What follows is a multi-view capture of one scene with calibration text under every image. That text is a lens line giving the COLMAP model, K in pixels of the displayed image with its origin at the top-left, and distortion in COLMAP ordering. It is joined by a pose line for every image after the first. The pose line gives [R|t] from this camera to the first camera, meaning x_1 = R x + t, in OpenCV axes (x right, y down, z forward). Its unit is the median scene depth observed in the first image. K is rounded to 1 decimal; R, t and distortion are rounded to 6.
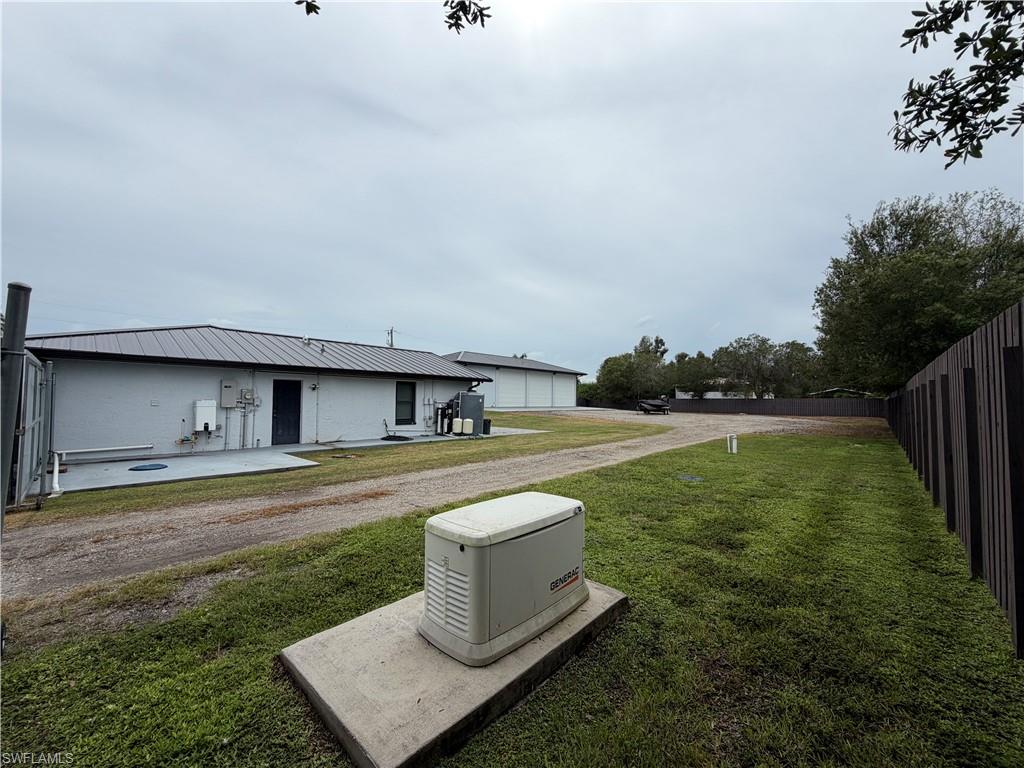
lens RADIAL K [[407.7, 0, 510.9], [0, 407.7, 390.7], [0, 0, 1]] dist [-0.003469, 0.000087]
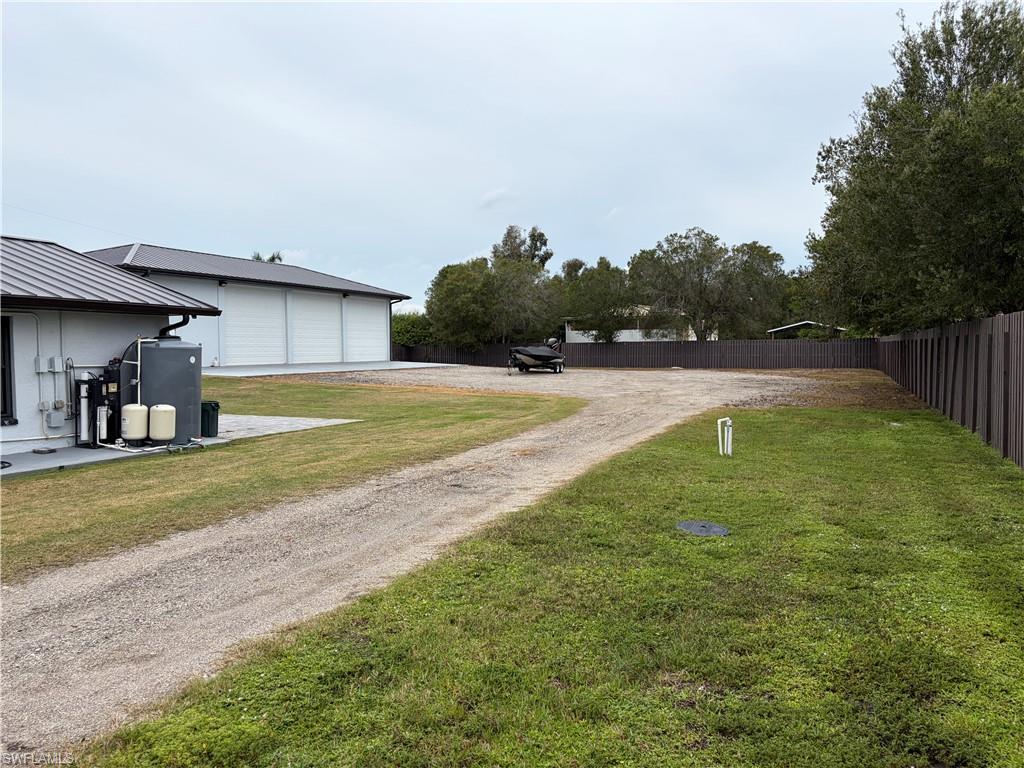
lens RADIAL K [[771.8, 0, 518.3], [0, 771.8, 388.2], [0, 0, 1]] dist [0.051746, -0.049058]
pose [[0.944213, -0.032606, 0.327718, -0.007219], [0.006996, 0.996848, 0.079024, -0.002857], [-0.329262, -0.072323, 0.941465, 0.043429]]
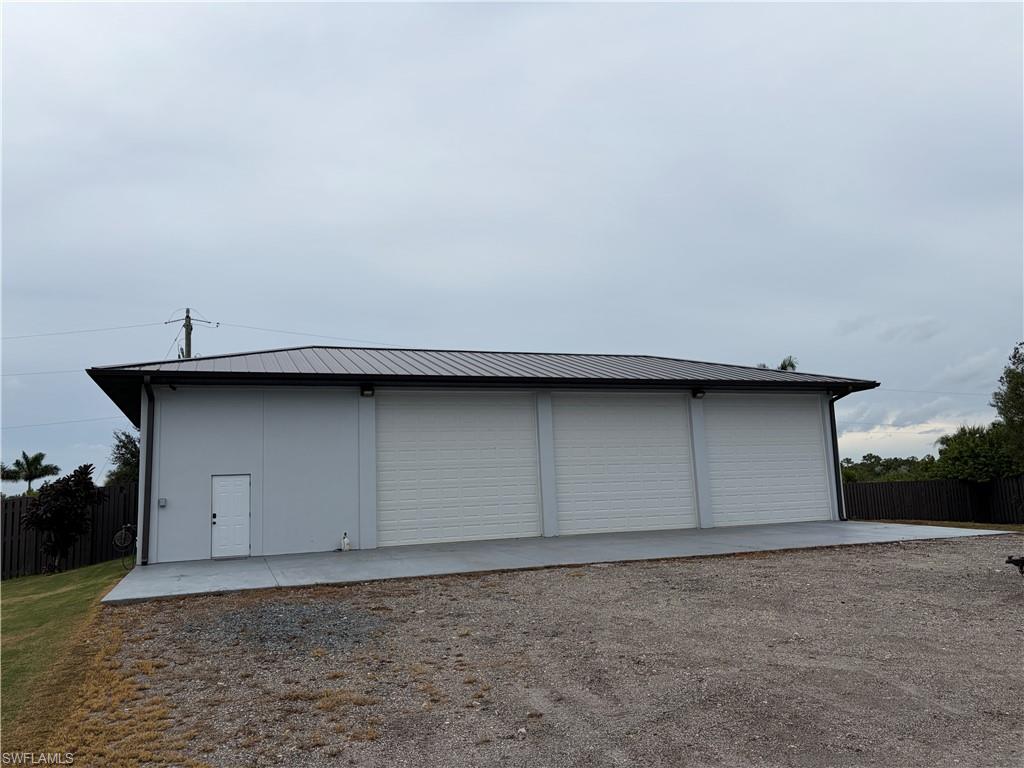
lens RADIAL K [[771.8, 0, 508.2], [0, 771.8, 385.3], [0, 0, 1]] dist [0.051746, -0.049058]
pose [[0.881148, -0.114678, -0.458723, 0.252719], [0.061409, 0.989682, -0.129456, 0.008133], [0.468836, 0.085900, 0.879098, 0.603606]]
